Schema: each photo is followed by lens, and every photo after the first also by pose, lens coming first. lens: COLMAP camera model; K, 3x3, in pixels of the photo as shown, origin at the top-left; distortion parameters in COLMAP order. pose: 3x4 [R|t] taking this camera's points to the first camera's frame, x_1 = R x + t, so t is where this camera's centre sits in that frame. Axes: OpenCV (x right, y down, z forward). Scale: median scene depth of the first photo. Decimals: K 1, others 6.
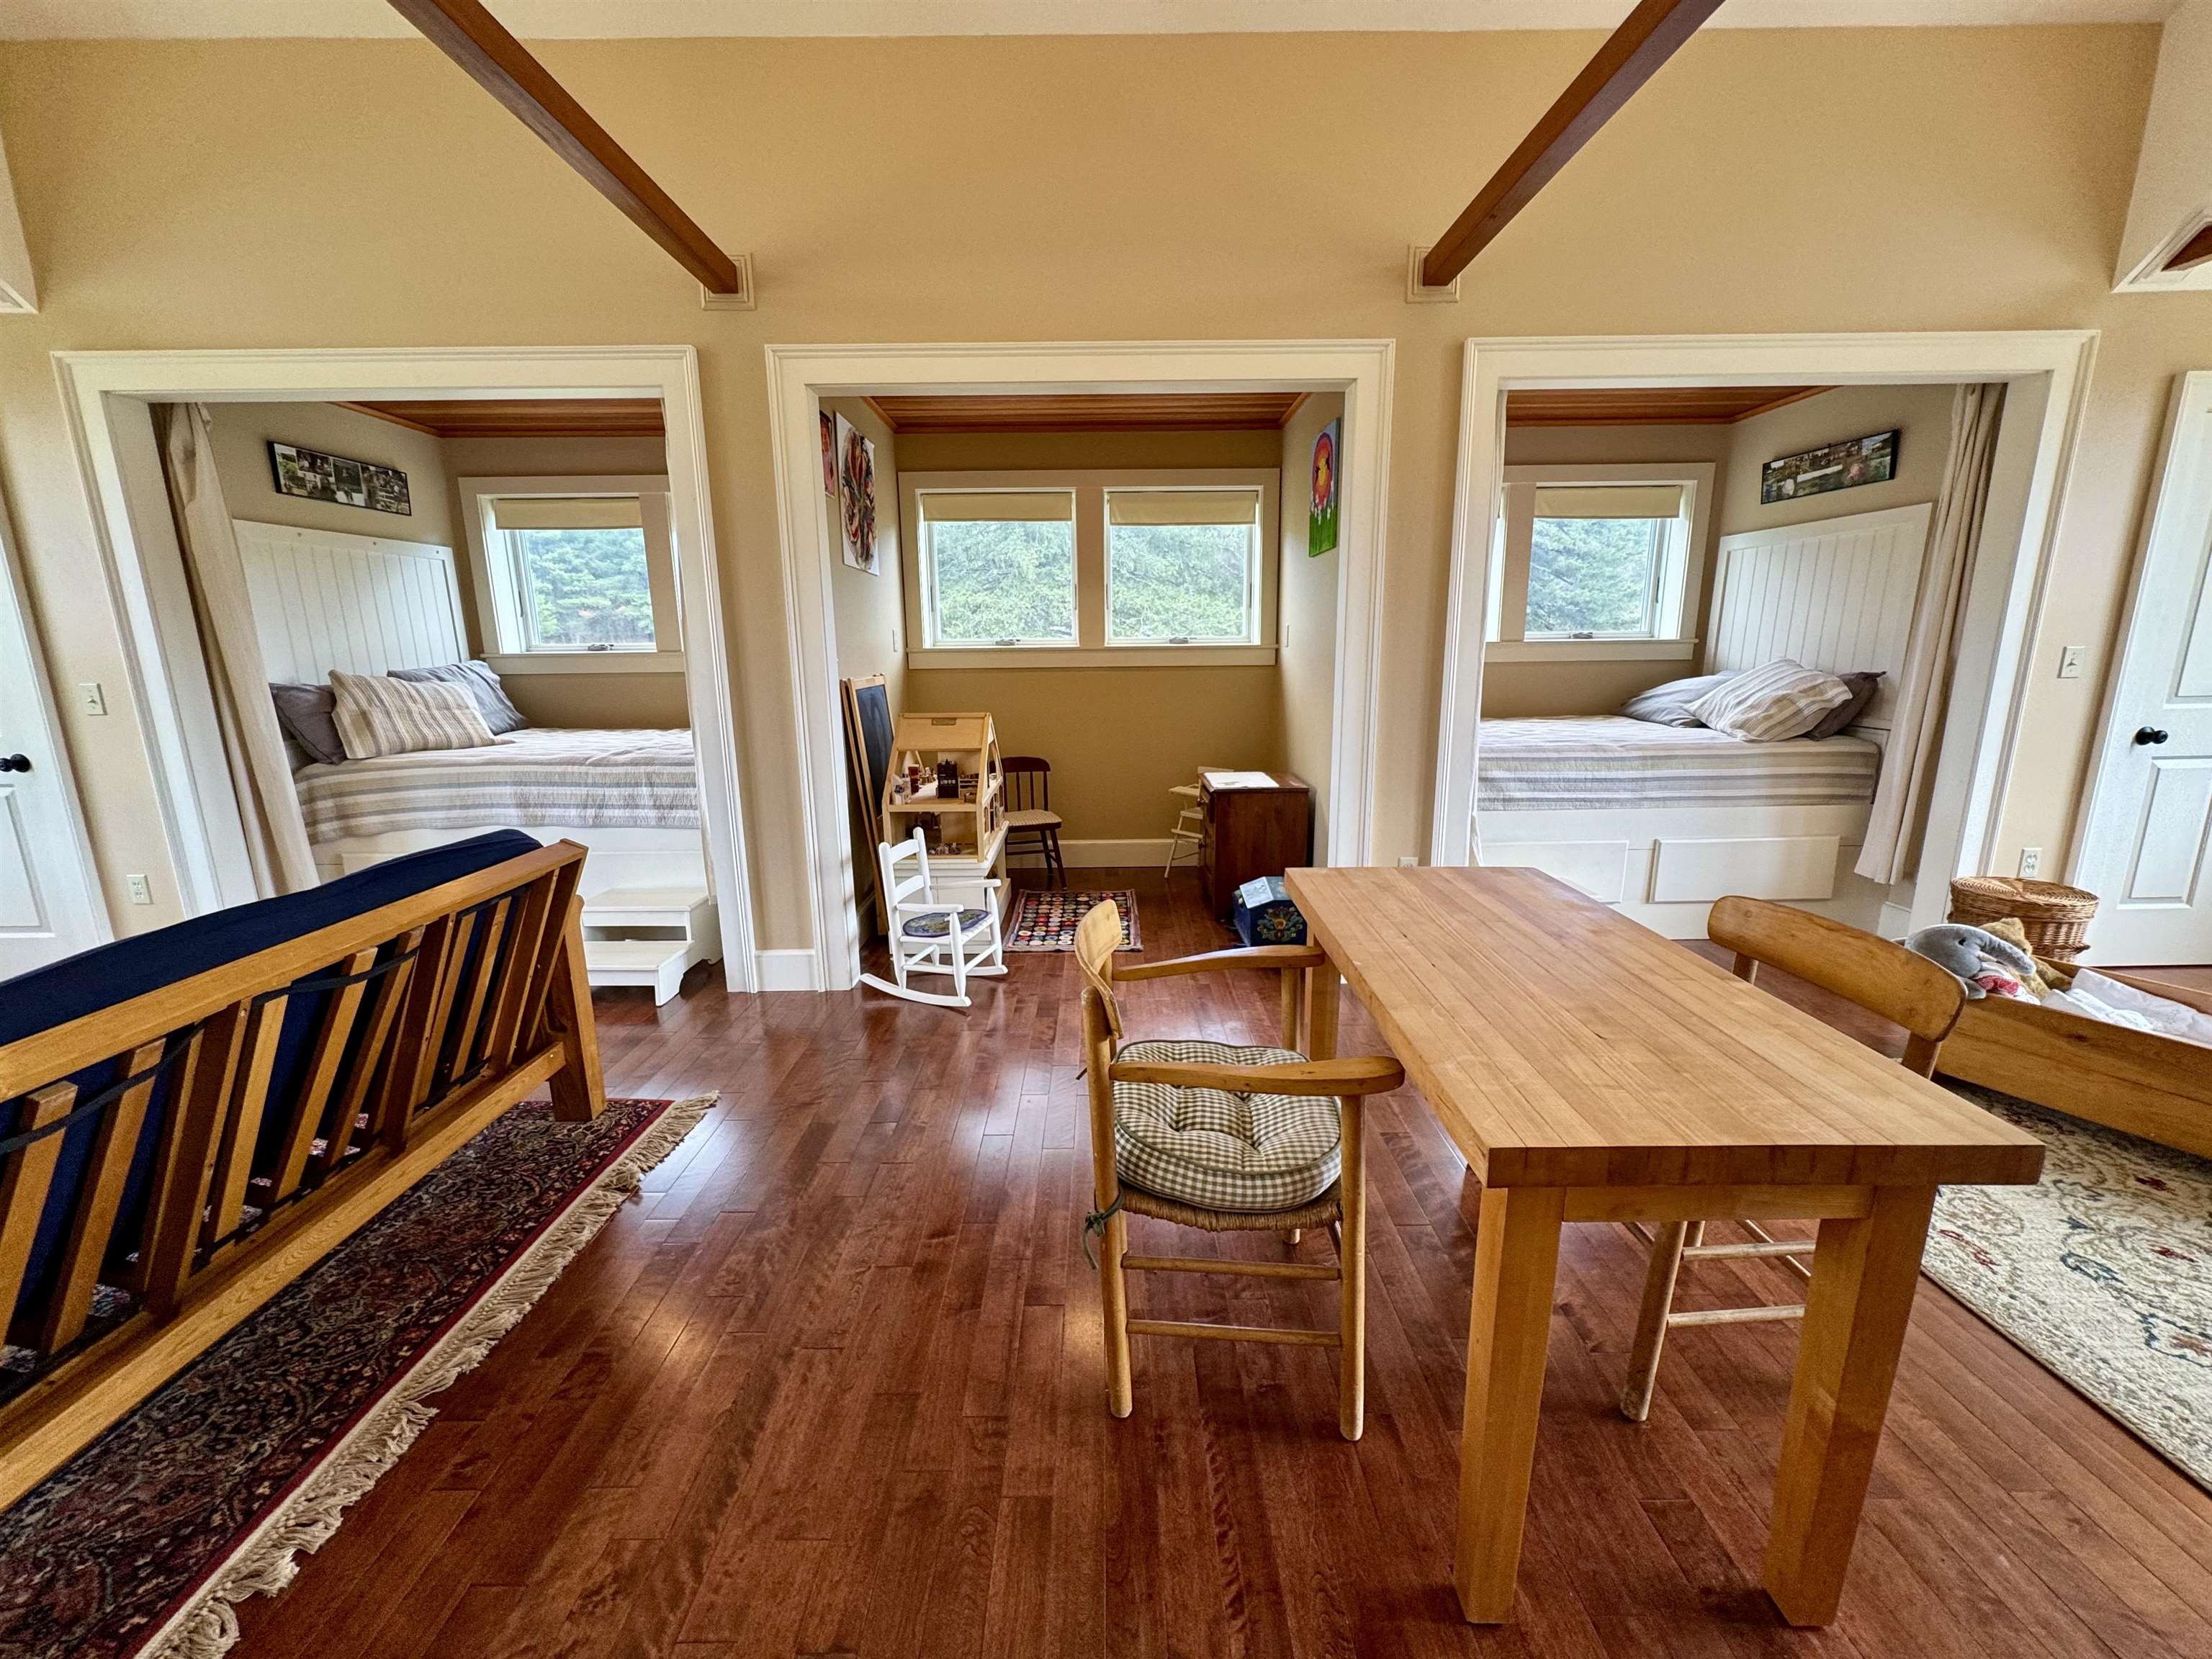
lens RADIAL K [[876.8, 0, 1109.6], [0, 876.8, 831.3], [0, 0, 1]] dist [-0.004336, 0.000799]
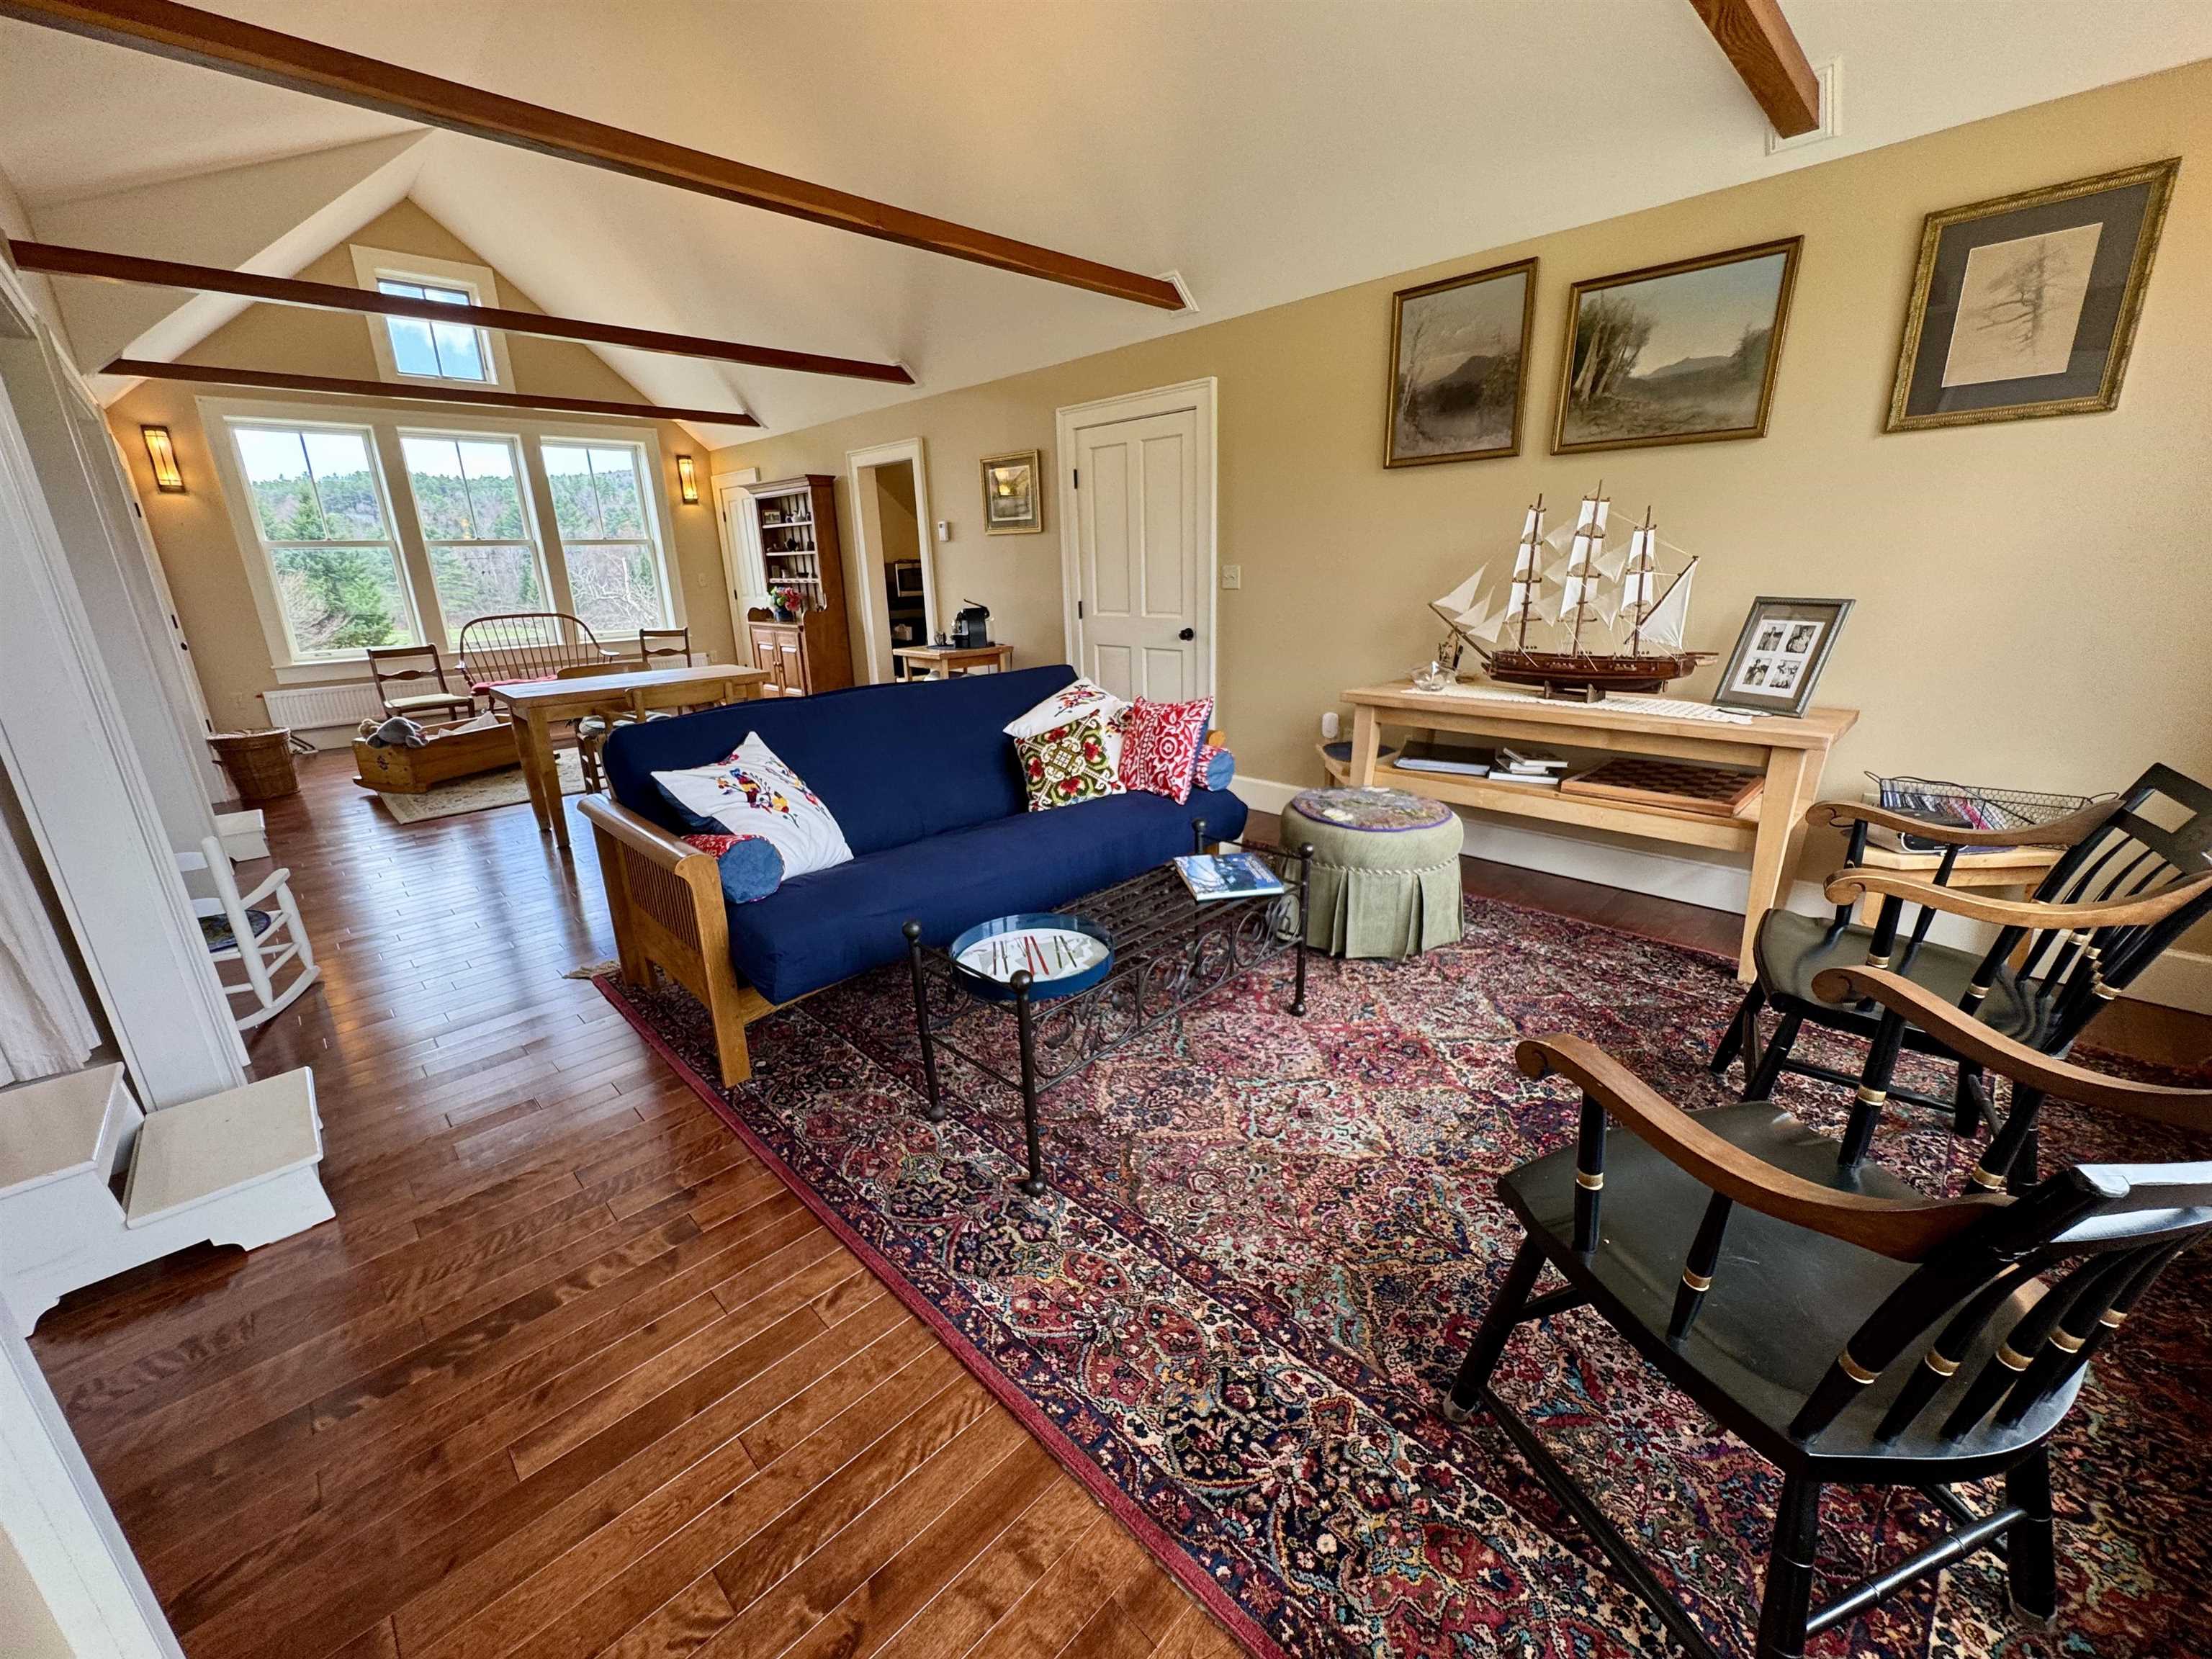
lens RADIAL K [[876.8, 0, 1107.3], [0, 876.8, 831.8], [0, 0, 1]] dist [-0.004336, 0.000799]
pose [[-0.695025, -0.185336, 0.694687, -1.186142], [0.183030, 0.888765, 0.420234, -0.151005], [-0.695298, 0.419222, -0.583792, 0.767211]]
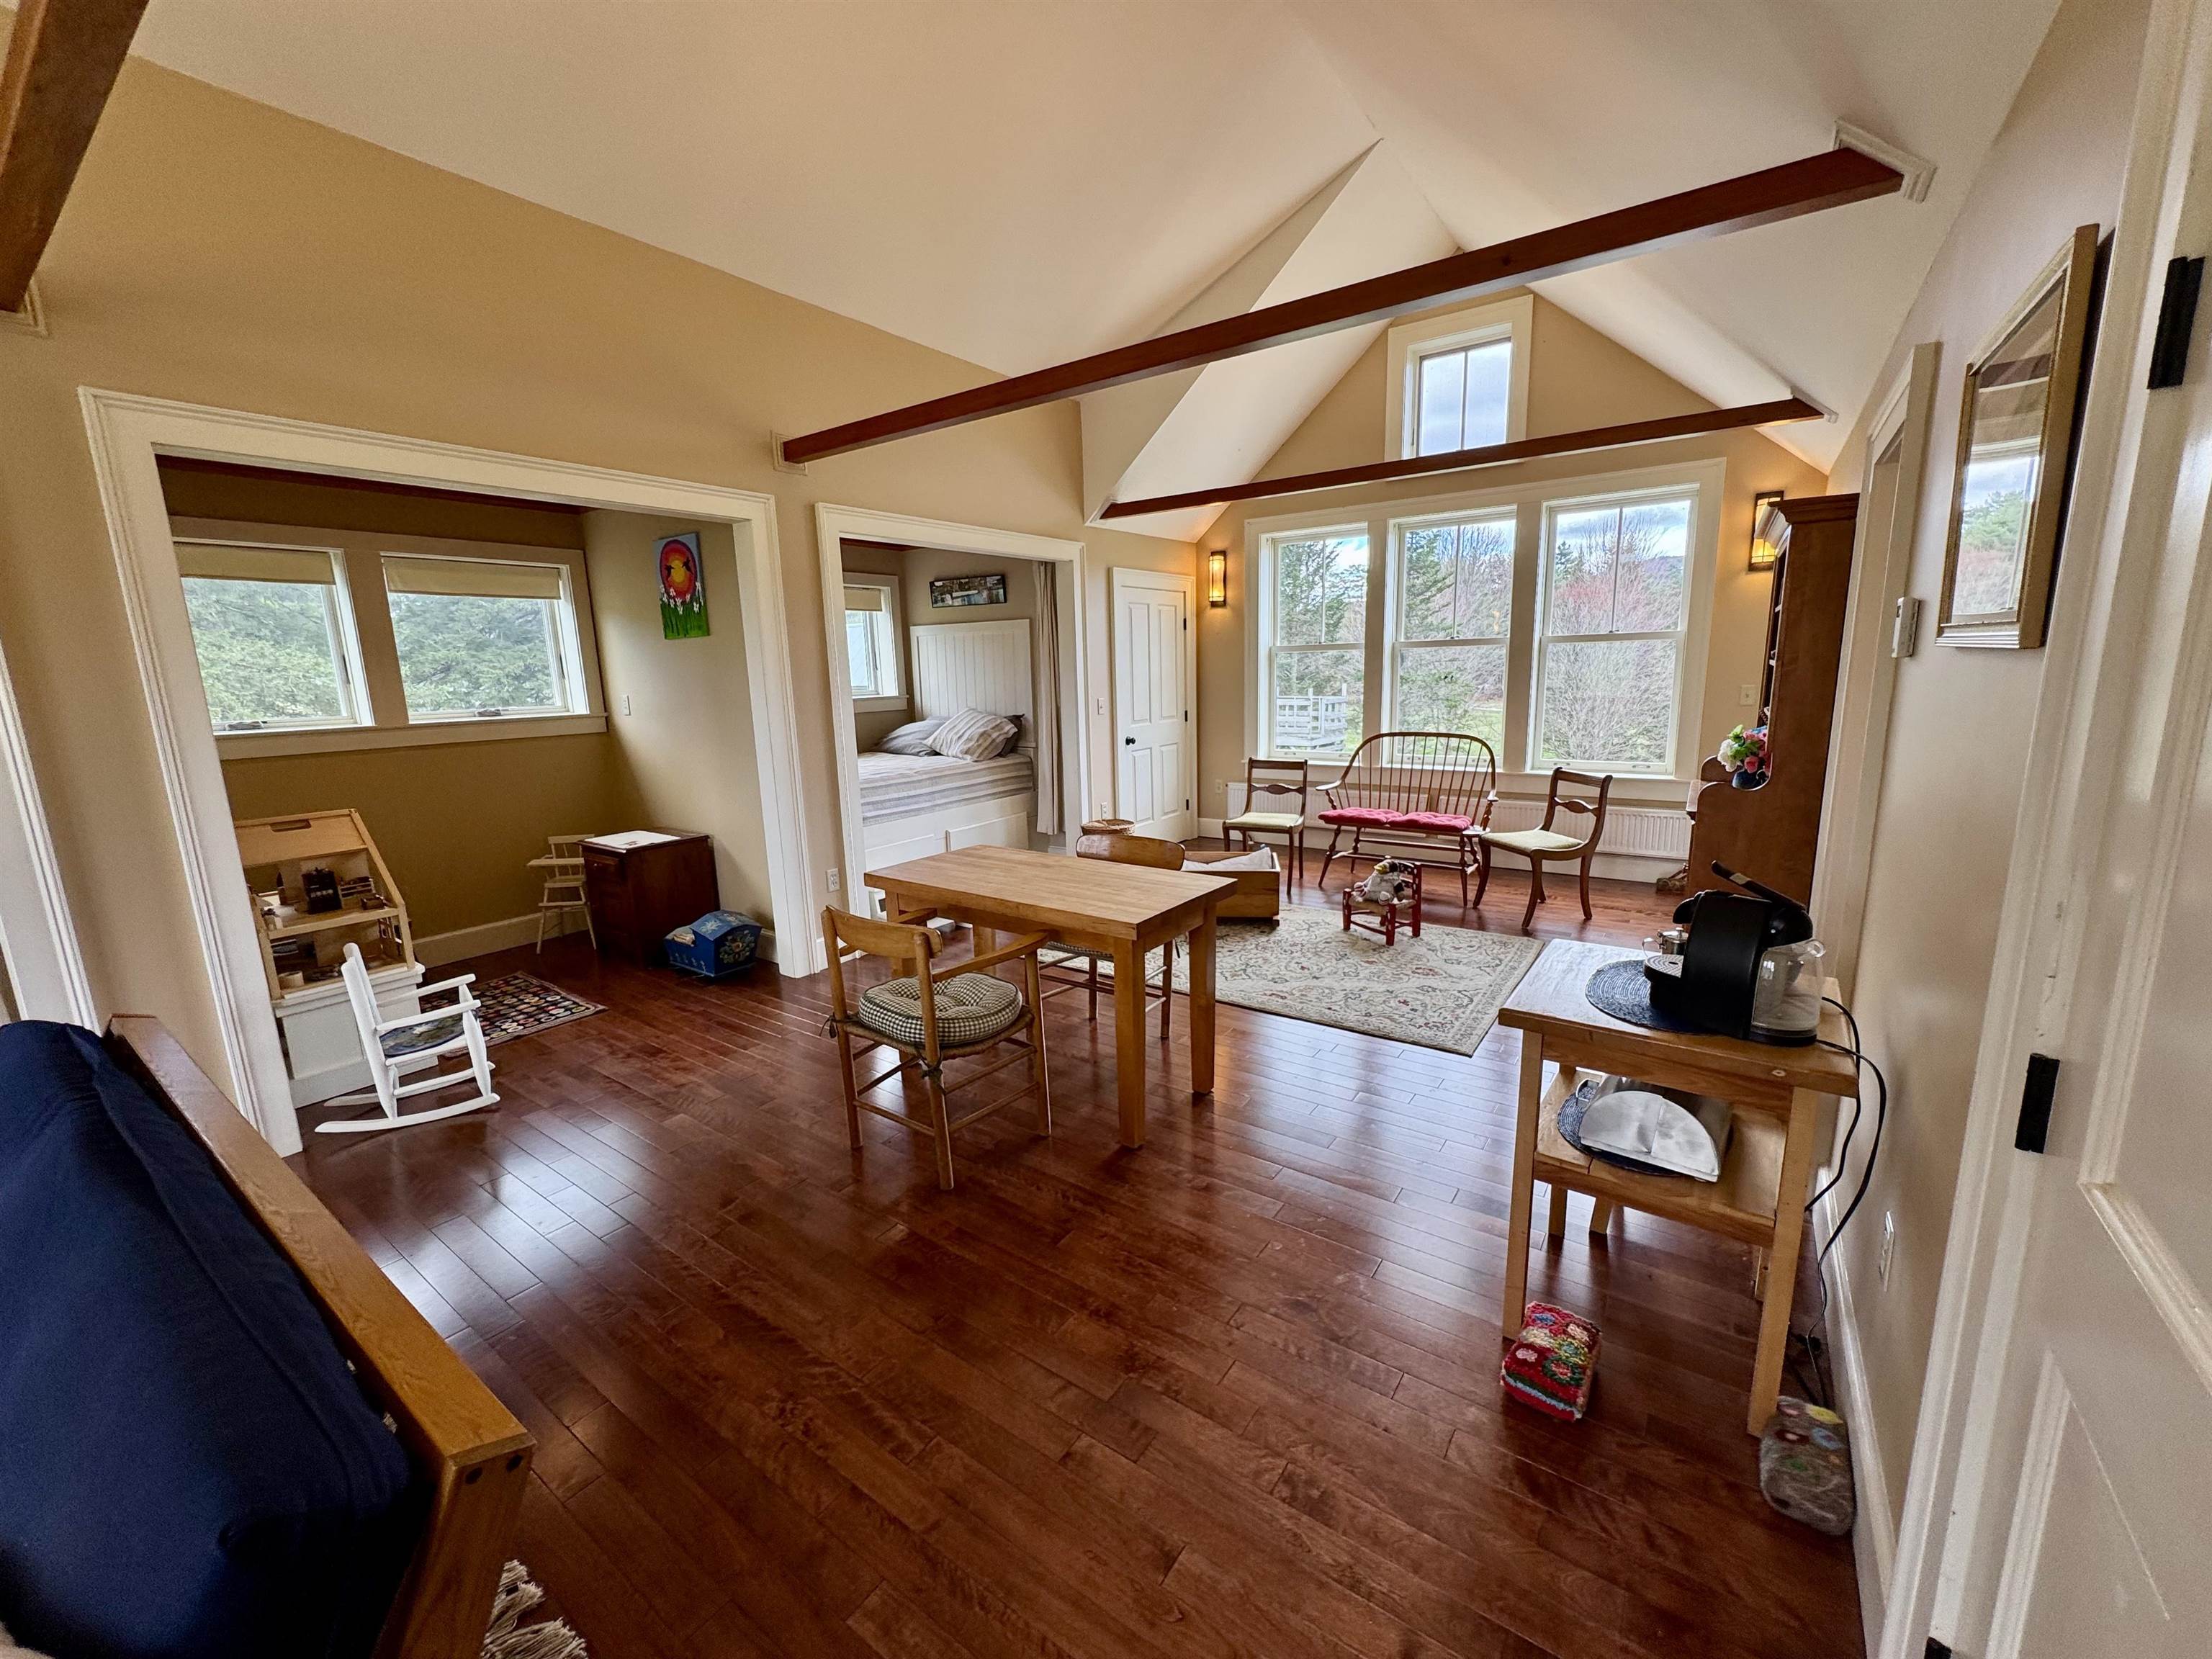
lens RADIAL K [[876.8, 0, 1110.1], [0, 876.8, 832.5], [0, 0, 1]] dist [-0.004336, 0.000799]
pose [[0.581430, -0.155444, 0.798609, -0.428310], [0.189247, 0.980495, 0.053065, -0.014660], [-0.791280, 0.120281, 0.599507, -0.137438]]
